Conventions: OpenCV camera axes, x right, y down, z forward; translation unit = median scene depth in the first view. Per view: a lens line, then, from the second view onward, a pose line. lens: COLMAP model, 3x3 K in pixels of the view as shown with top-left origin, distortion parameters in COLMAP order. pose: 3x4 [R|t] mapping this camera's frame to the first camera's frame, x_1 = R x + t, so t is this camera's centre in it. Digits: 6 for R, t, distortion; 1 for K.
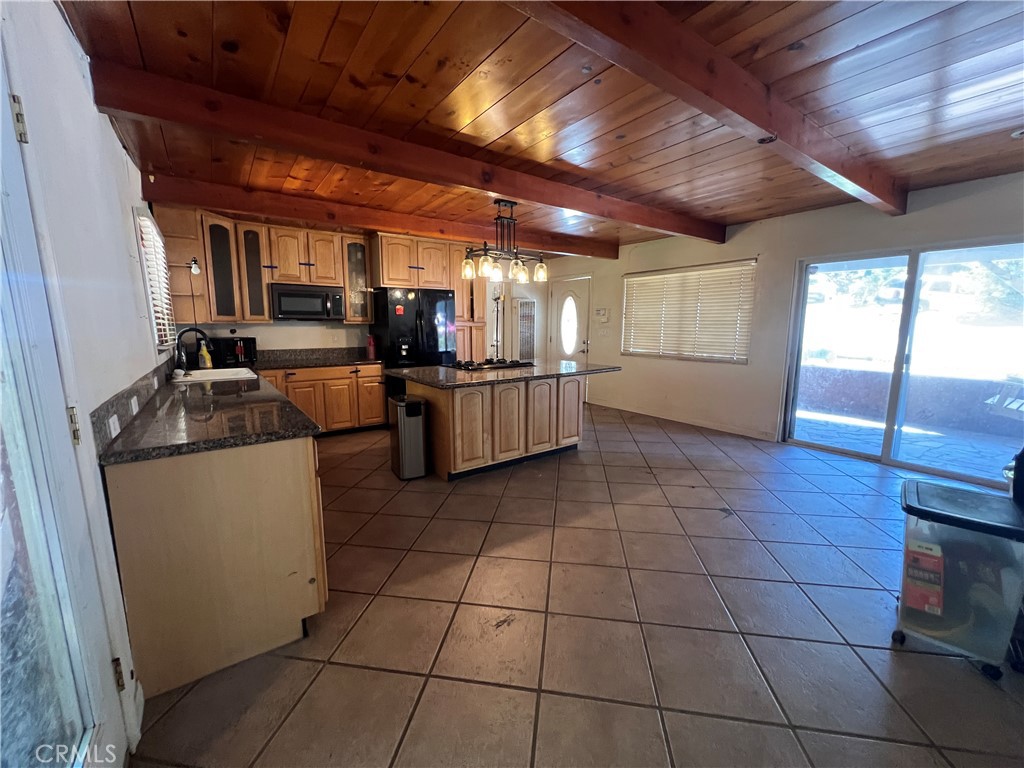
lens RADIAL K [[410.2, 0, 506.4], [0, 410.2, 385.9], [0, 0, 1]] dist [0.000090, -0.000274]
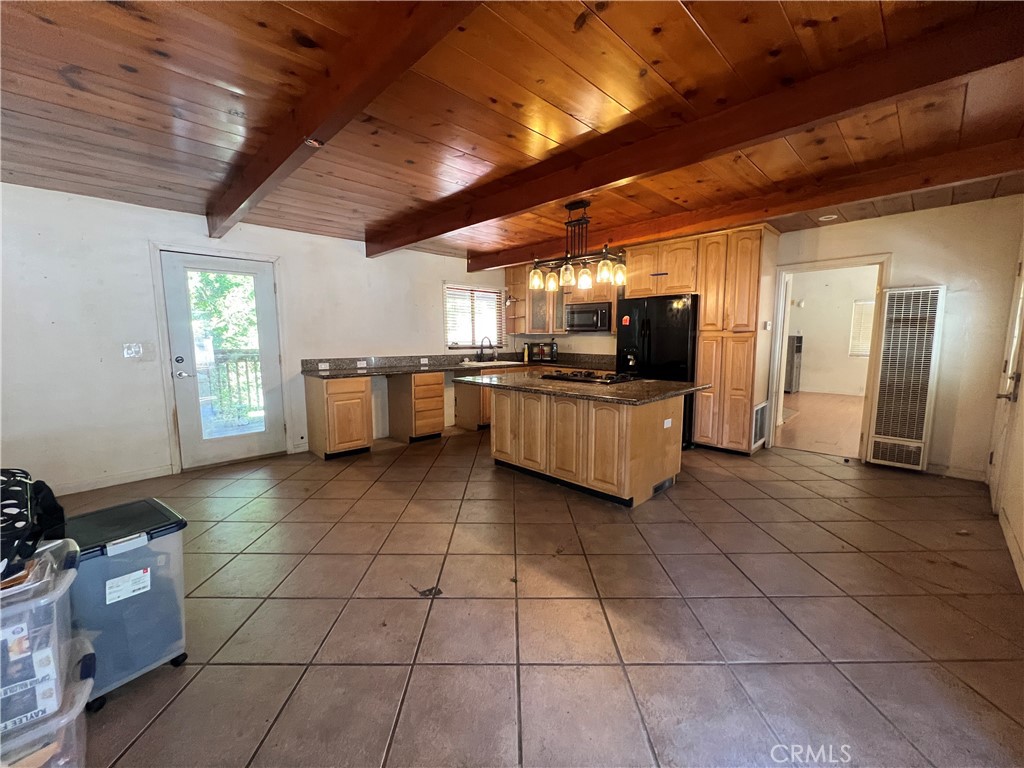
lens RADIAL K [[410.2, 0, 507.1], [0, 410.2, 386.1], [0, 0, 1]] dist [0.000090, -0.000274]
pose [[0.143228, 0.122985, -0.982019, 0.896220], [-0.147160, 0.983865, 0.101753, -0.105951], [0.978688, 0.129940, 0.159015, 0.711856]]
